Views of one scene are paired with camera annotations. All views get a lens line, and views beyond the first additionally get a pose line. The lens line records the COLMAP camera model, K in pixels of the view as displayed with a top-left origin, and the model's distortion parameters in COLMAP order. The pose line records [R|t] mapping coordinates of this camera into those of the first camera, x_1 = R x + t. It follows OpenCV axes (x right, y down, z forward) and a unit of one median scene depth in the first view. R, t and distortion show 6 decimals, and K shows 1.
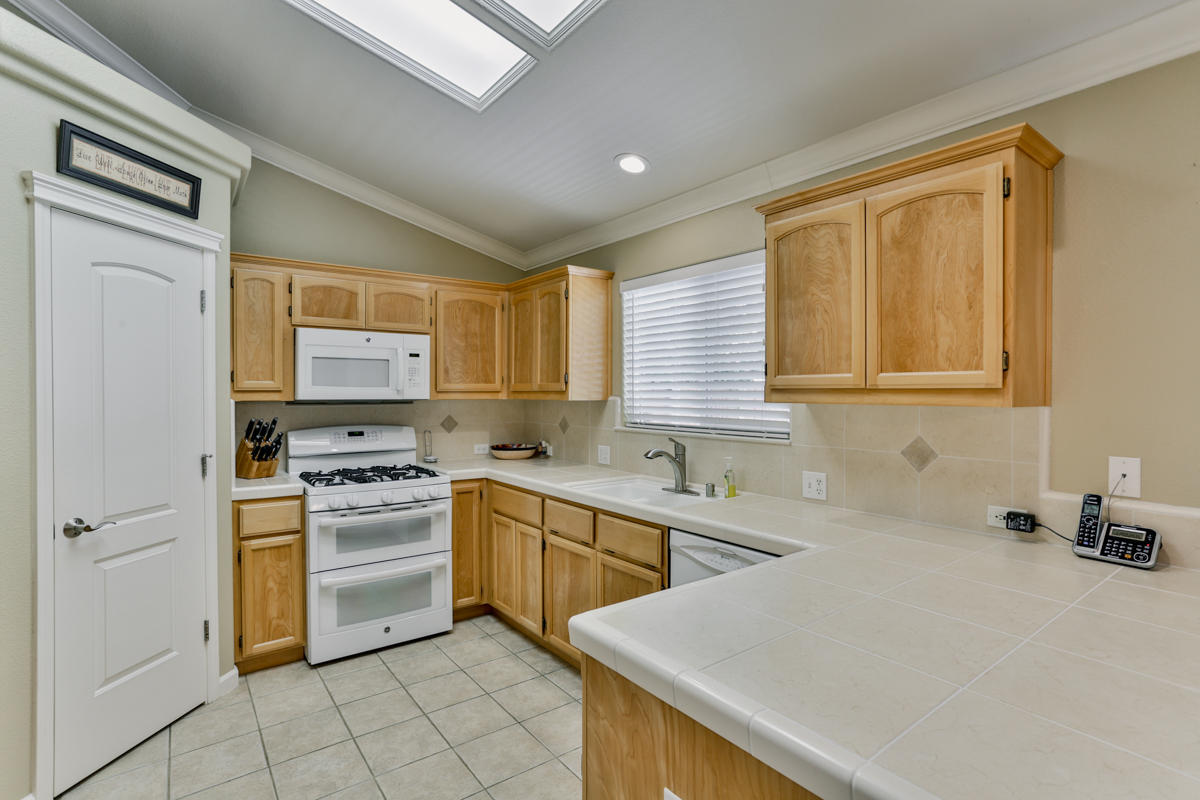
lens RADIAL K [[579.5, 0, 602.3], [0, 579.5, 398.3], [0, 0, 1]] dist [0.002230, 0.000356]
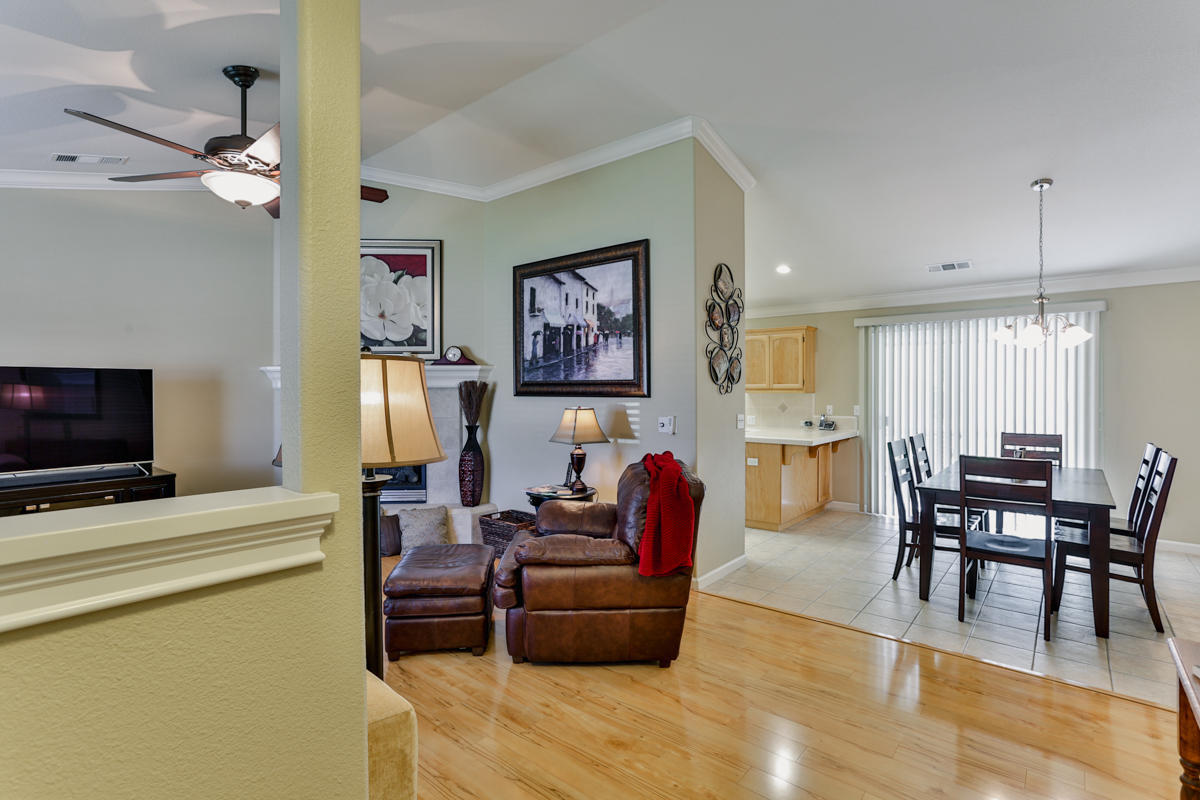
lens RADIAL K [[579.5, 0, 600.3], [0, 579.5, 393.2], [0, 0, 1]] dist [0.002230, 0.000356]
pose [[0.973277, -0.006669, 0.229539, -1.498655], [0.006125, 0.999976, 0.003086, -0.007648], [-0.229554, -0.001597, 0.973295, -2.423192]]
